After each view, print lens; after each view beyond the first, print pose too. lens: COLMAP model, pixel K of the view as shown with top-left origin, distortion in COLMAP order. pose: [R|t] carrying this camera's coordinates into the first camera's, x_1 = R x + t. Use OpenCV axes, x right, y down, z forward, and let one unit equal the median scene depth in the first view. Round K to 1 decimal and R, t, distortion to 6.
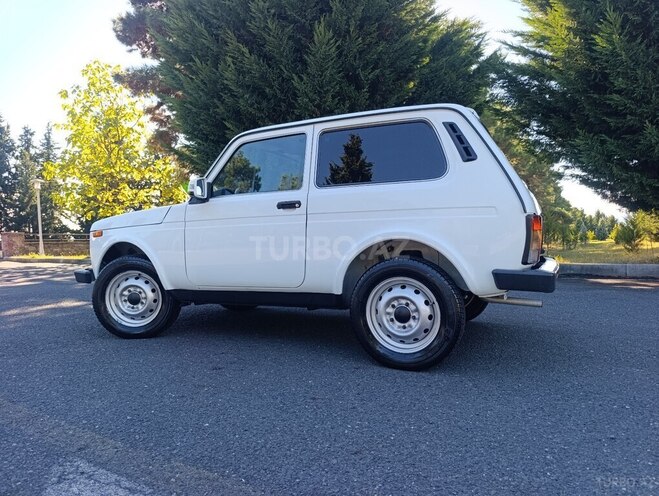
lens RADIAL K [[454.2, 0, 331.9], [0, 454.2, 248.2], [0, 0, 1]] dist [0.031689, -0.038305]
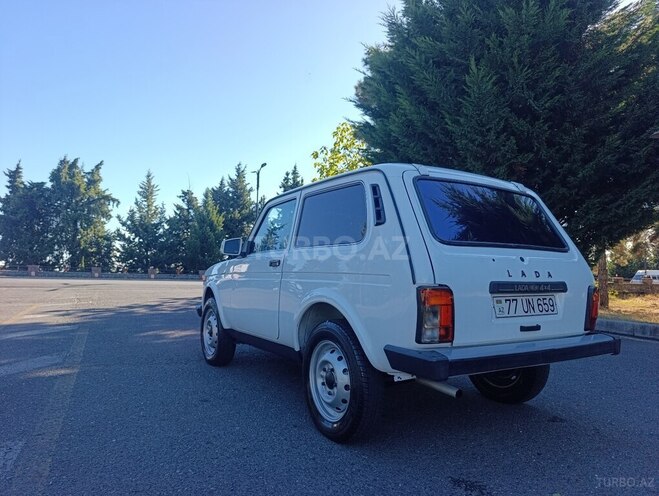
lens RADIAL K [[454.2, 0, 331.9], [0, 454.2, 248.2], [0, 0, 1]] dist [0.031689, -0.038305]
pose [[0.833655, 0.003798, -0.552272, 0.640776], [-0.045529, 0.997045, -0.061868, -0.070328], [0.550406, 0.076721, 0.831365, 0.149330]]
